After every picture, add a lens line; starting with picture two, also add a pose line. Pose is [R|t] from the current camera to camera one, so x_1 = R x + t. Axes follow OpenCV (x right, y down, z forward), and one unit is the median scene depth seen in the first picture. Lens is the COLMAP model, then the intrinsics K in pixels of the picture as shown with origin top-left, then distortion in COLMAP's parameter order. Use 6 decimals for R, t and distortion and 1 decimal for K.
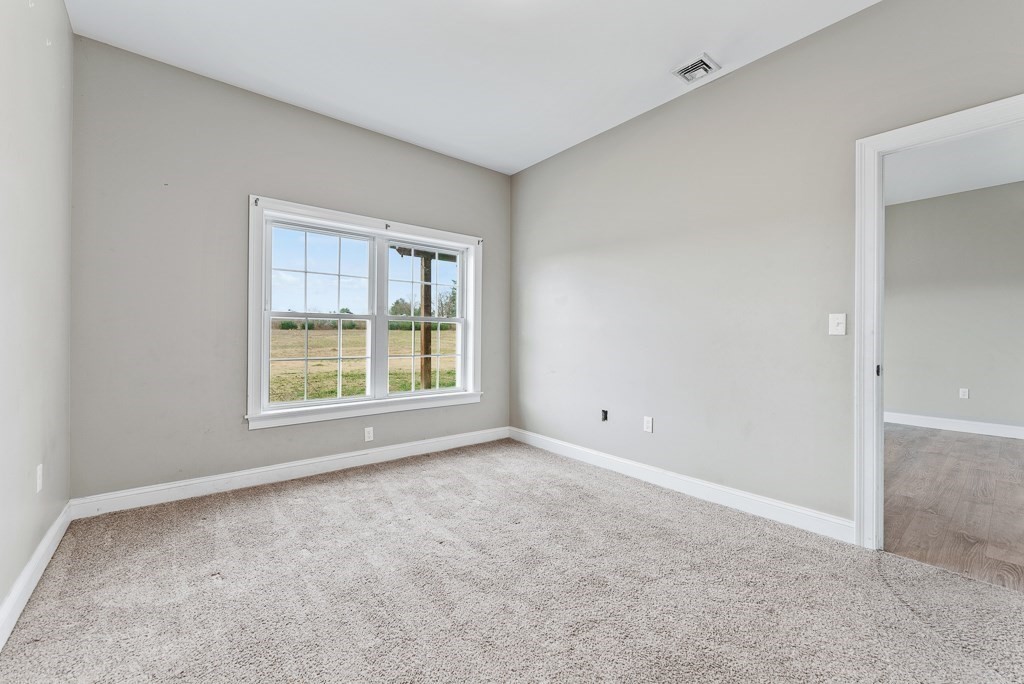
lens RADIAL K [[413.6, 0, 513.5], [0, 413.6, 333.6], [0, 0, 1]] dist [0.000778, -0.000005]
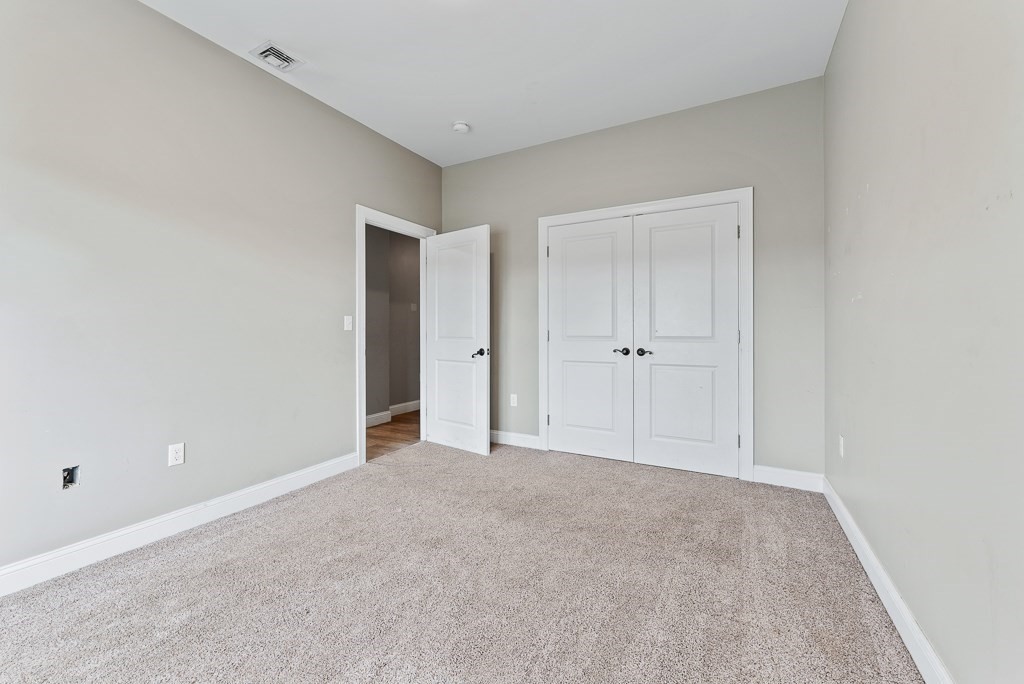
lens RADIAL K [[413.6, 0, 513.5], [0, 413.6, 333.6], [0, 0, 1]] dist [0.000778, -0.000005]
pose [[-0.376920, -0.008059, 0.926211, -0.739013], [-0.001508, 0.999966, 0.008088, 0.000445], [-0.926245, 0.001652, -0.376919, 0.941299]]
